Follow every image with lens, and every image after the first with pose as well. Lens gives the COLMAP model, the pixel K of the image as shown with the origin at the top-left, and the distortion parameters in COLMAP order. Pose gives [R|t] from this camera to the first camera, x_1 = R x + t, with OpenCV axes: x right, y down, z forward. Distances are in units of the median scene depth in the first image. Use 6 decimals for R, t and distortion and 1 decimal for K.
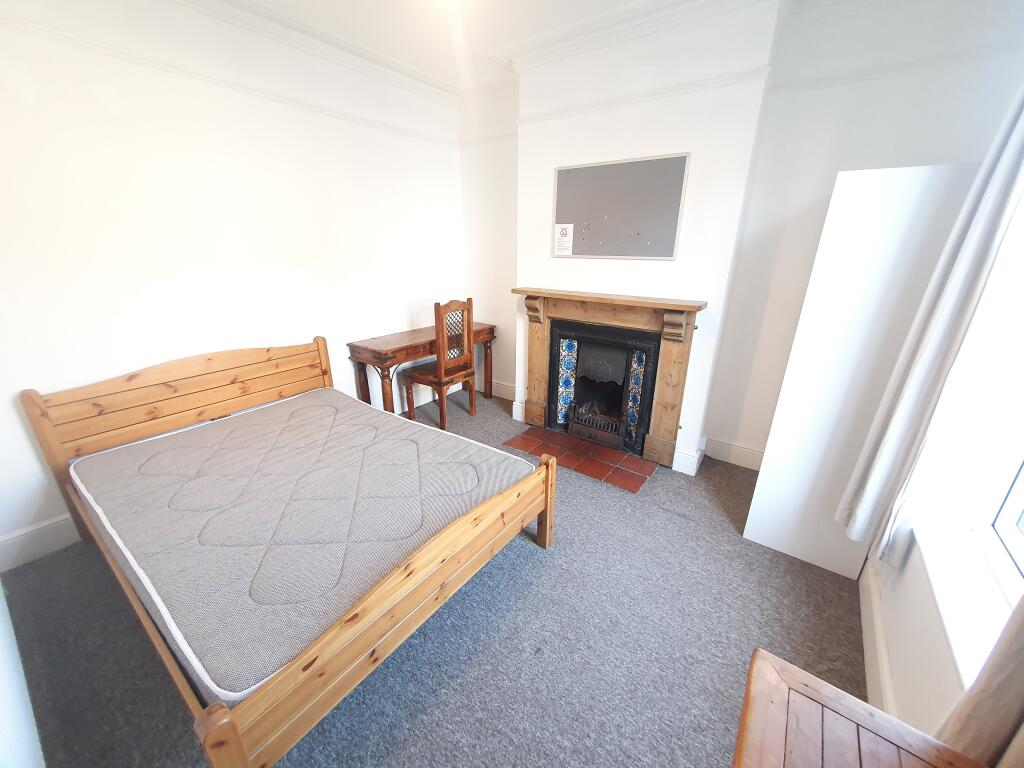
lens RADIAL K [[404.4, 0, 512.0], [0, 404.4, 384.0], [0, 0, 1]] dist [-0.000913, -0.000198]
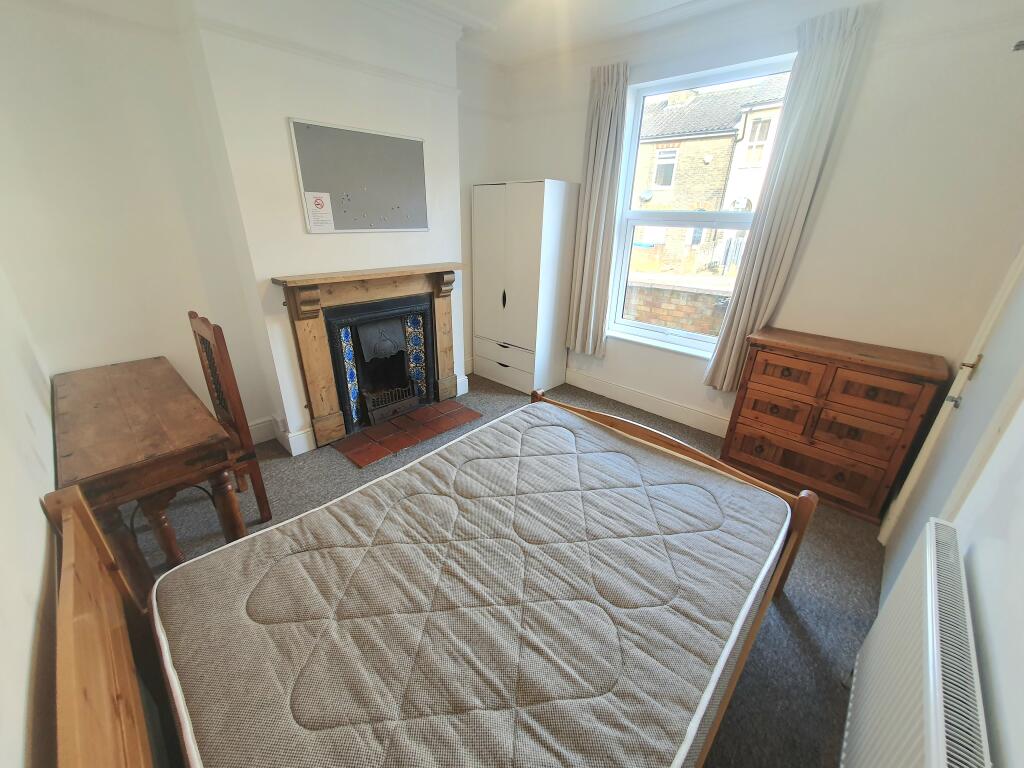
lens RADIAL K [[404.4, 0, 512.0], [0, 404.4, 384.0], [0, 0, 1]] dist [-0.000913, -0.000198]
pose [[0.137181, -0.395742, 0.908058, -0.712124], [0.309801, 0.887876, 0.340145, -0.202308], [-0.940853, 0.234656, 0.244401, 0.508144]]
